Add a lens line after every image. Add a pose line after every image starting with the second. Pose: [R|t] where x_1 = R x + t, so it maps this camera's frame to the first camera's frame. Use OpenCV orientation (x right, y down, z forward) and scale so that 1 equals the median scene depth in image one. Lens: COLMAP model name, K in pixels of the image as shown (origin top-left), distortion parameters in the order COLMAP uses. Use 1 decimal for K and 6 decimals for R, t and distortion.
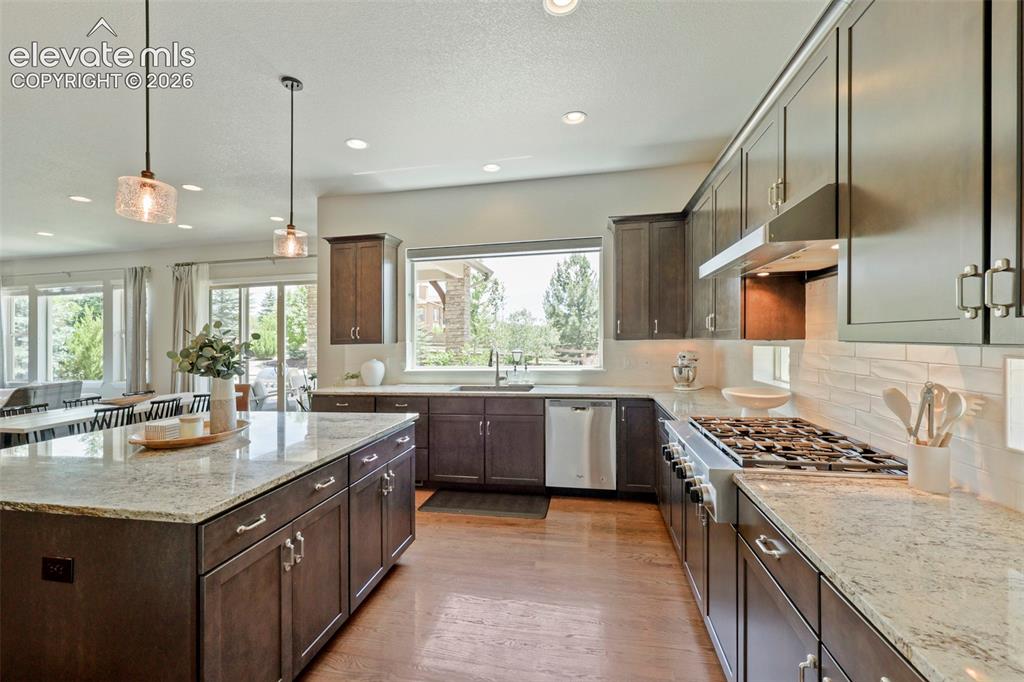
lens RADIAL K [[418.8, 0, 509.5], [0, 418.8, 338.9], [0, 0, 1]] dist [-0.002035, -0.000111]
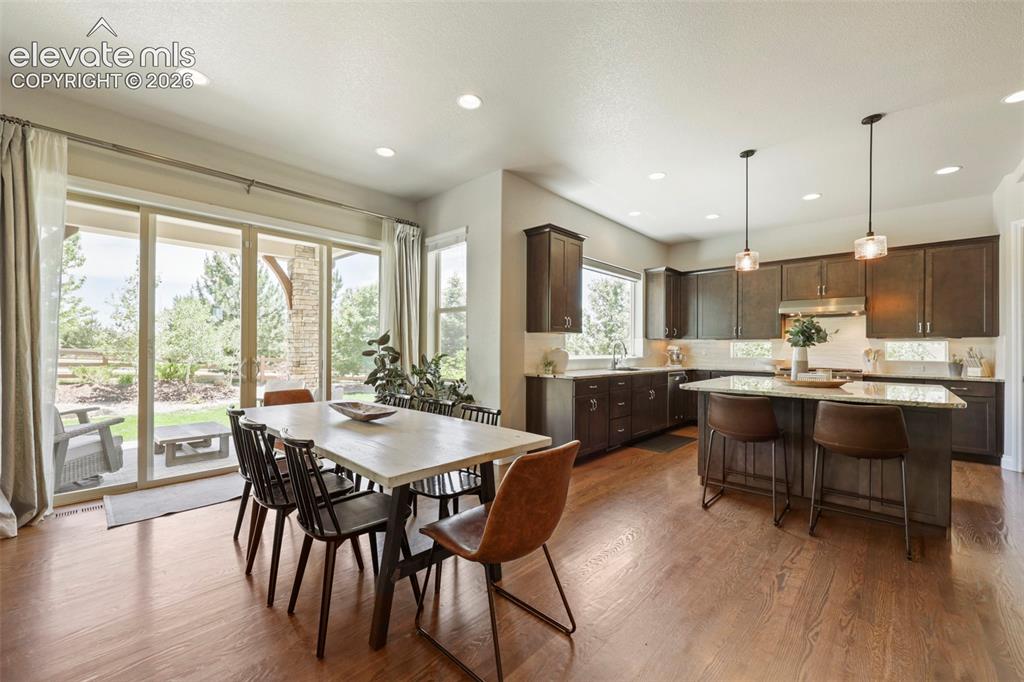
lens RADIAL K [[422.2, 0, 505.1], [0, 422.2, 357.6], [0, 0, 1]] dist [-0.002191, -0.000003]
pose [[0.513595, 0.004465, 0.858021, -1.431899], [-0.011708, 0.999930, 0.001805, 0.077921], [-0.857953, -0.010972, 0.513612, 0.611516]]
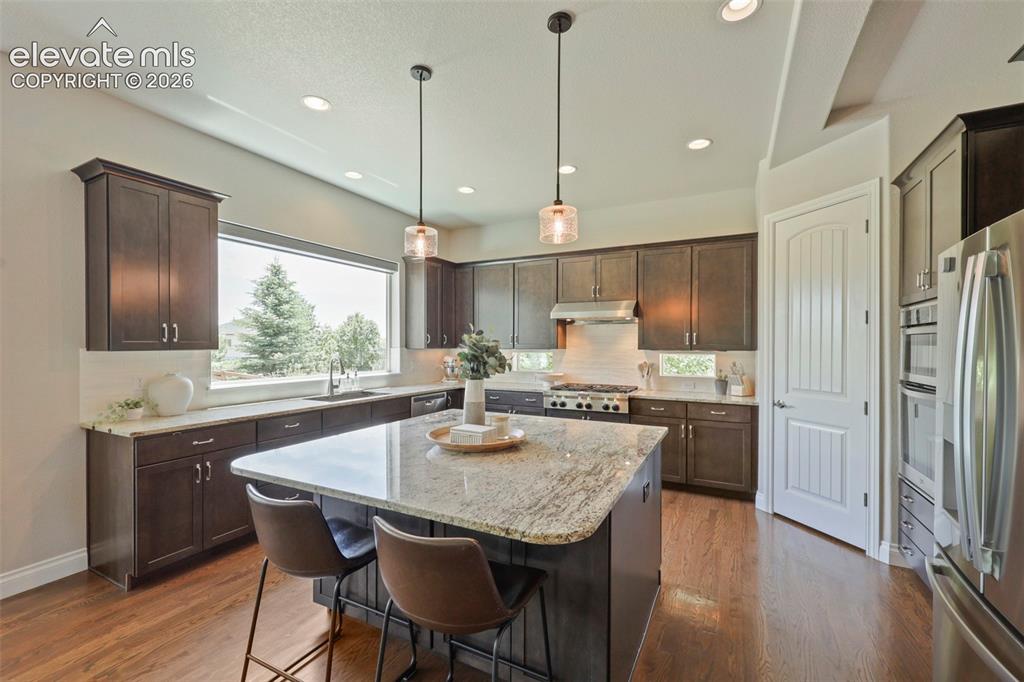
lens RADIAL K [[435.7, 0, 512.4], [0, 435.7, 360.4], [0, 0, 1]] dist [-0.004633, -0.000167]
pose [[0.259574, -0.013267, 0.965632, -0.911822], [-0.000984, 0.999901, 0.014002, 0.018447], [-0.965723, -0.004585, 0.259535, 0.345173]]
